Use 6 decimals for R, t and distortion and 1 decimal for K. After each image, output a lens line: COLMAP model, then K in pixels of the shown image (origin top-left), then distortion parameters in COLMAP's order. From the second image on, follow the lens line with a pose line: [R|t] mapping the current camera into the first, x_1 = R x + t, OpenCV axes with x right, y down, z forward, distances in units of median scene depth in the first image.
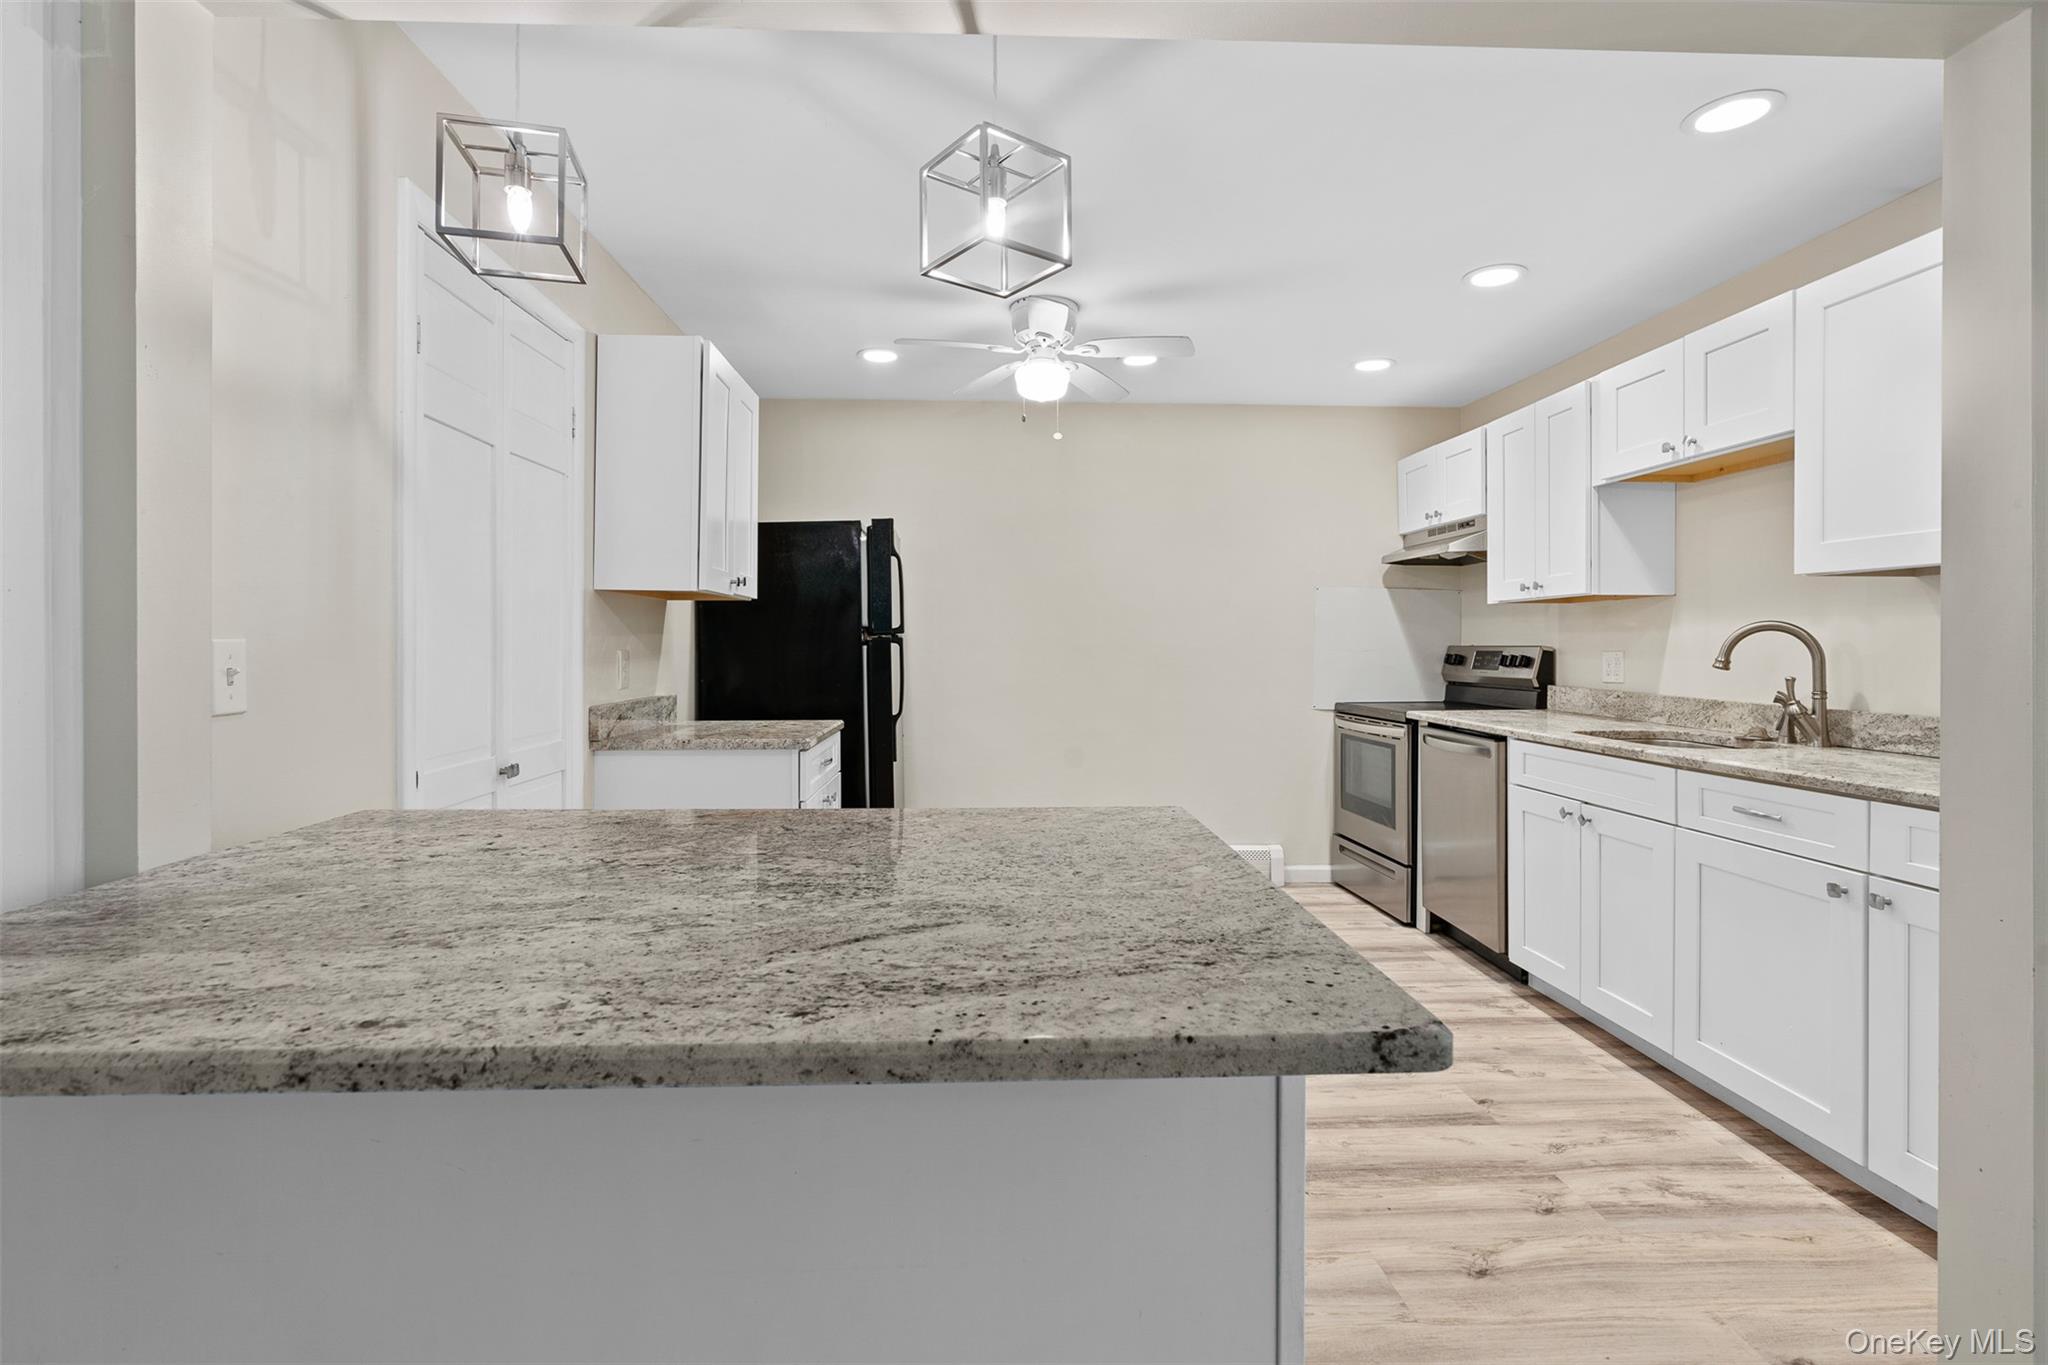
lens RADIAL K [[939.6, 0, 1015.3], [0, 939.6, 654.9], [0, 0, 1]] dist [-0.005006, 0.001477]
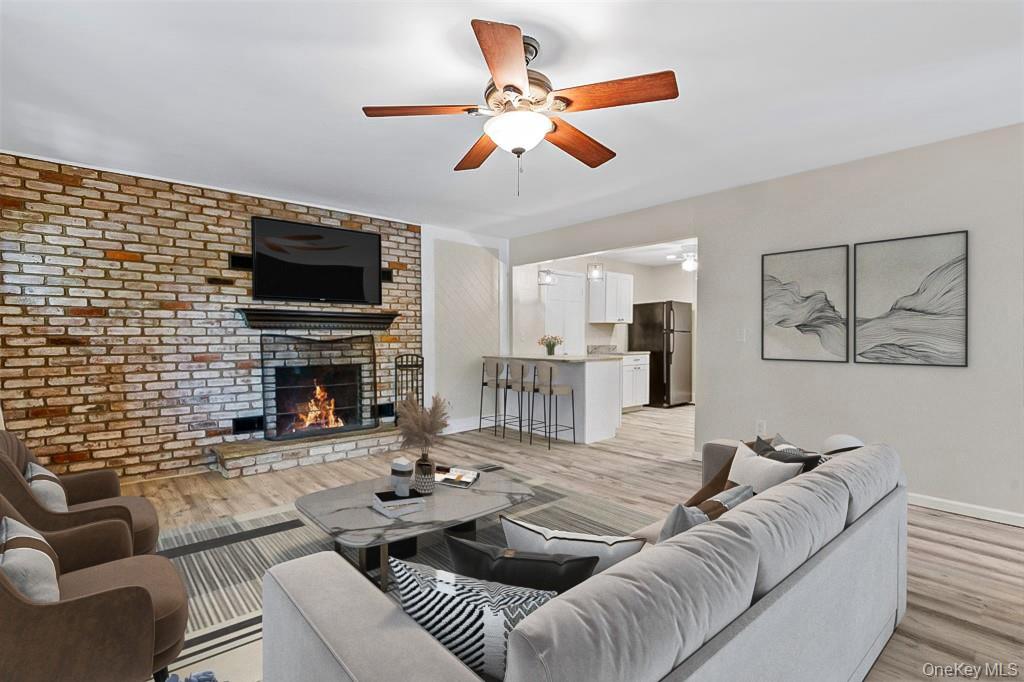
lens RADIAL K [[475.5, 0, 501.9], [0, 475.5, 360.2], [0, 0, 1]] dist [0.000666, 0.000472]
pose [[0.619171, 0.036896, -0.784389, 1.273228], [-0.008784, 0.999158, 0.040065, 0.035318], [0.785207, -0.017917, 0.618974, -0.971619]]
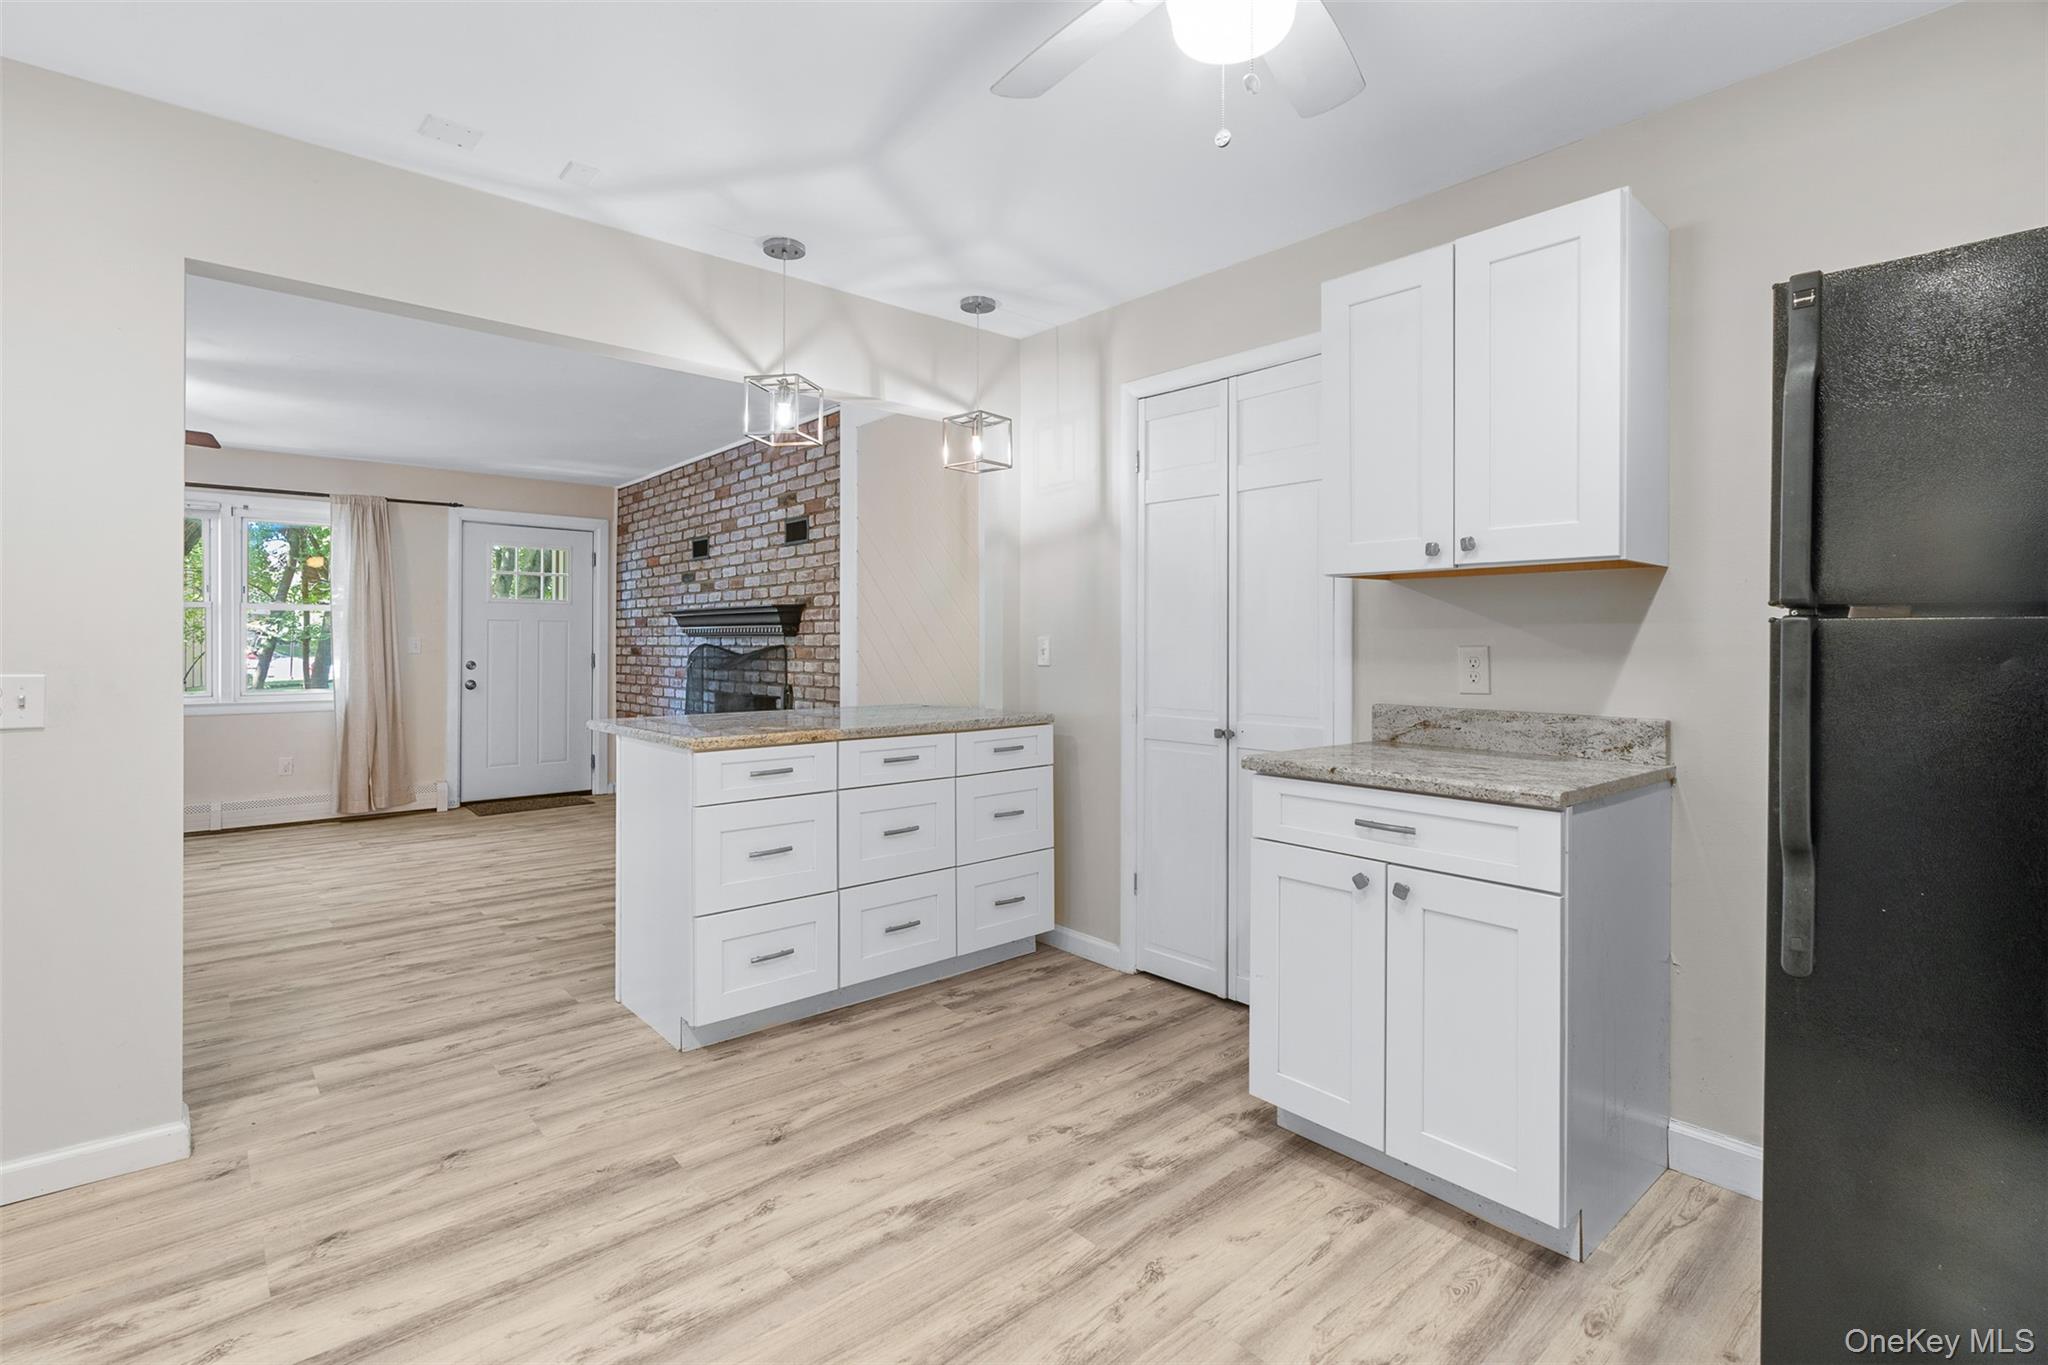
lens RADIAL K [[948.6, 0, 1007.5], [0, 948.6, 643.8], [0, 0, 1]] dist [-0.007668, 0.000390]
pose [[-0.786667, 0.000870, -0.617377, 0.420573], [-0.008601, 0.999887, 0.012369, -0.013069], [0.617318, 0.015040, -0.786570, 1.466458]]
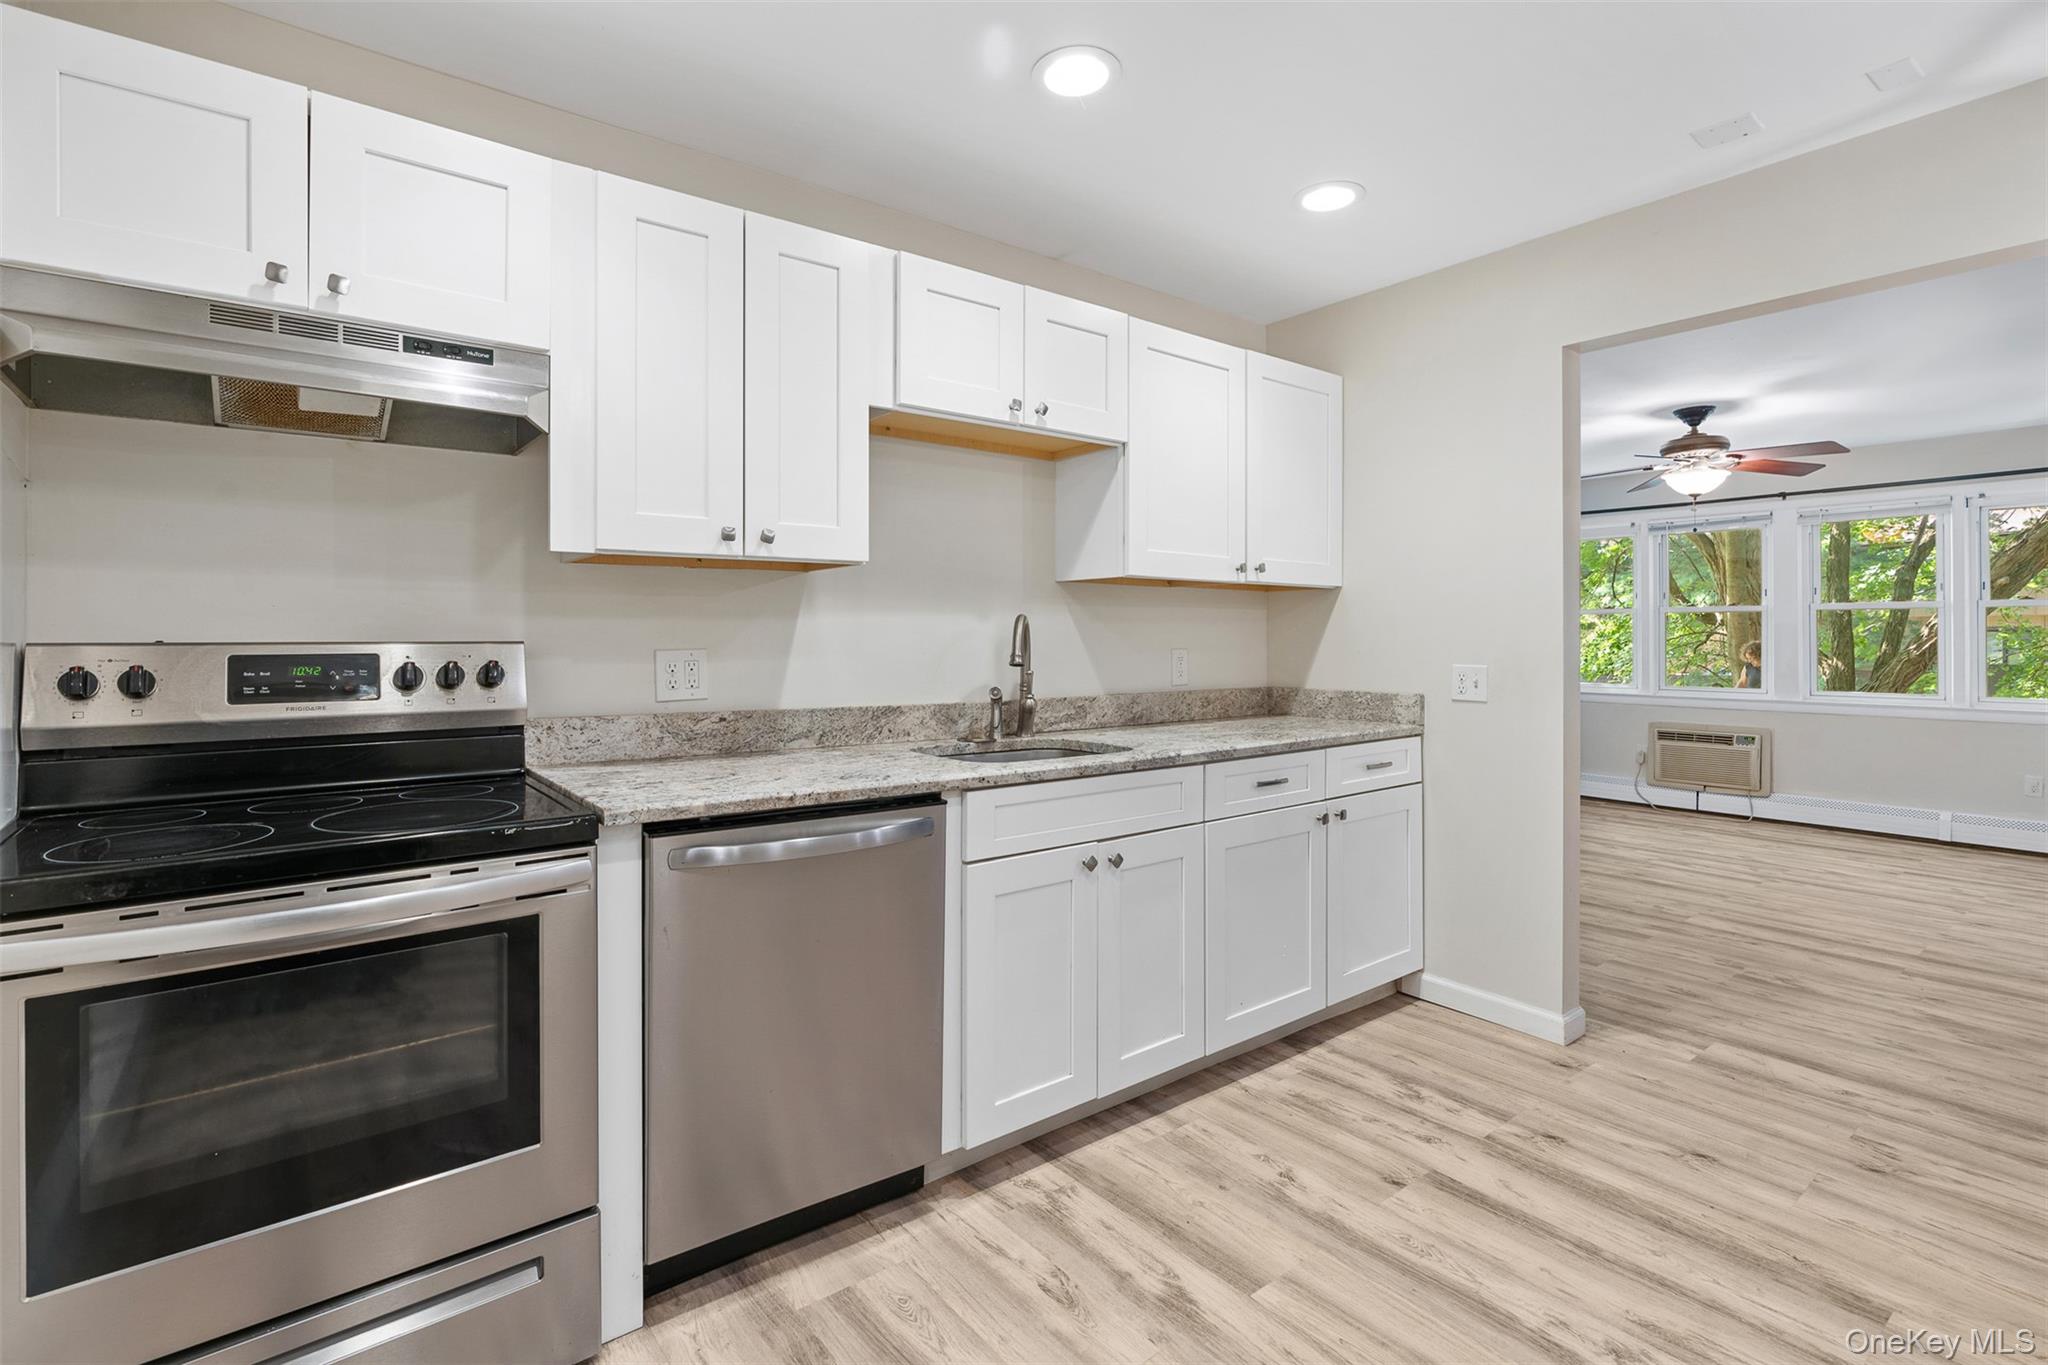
lens RADIAL K [[948.6, 0, 1007.5], [0, 948.6, 643.8], [0, 0, 1]] dist [-0.007668, 0.000390]
pose [[-0.560928, -0.006058, 0.827843, -0.003693], [0.008804, 0.999873, 0.013282, -0.017872], [-0.827818, 0.014738, -0.560803, 1.486539]]
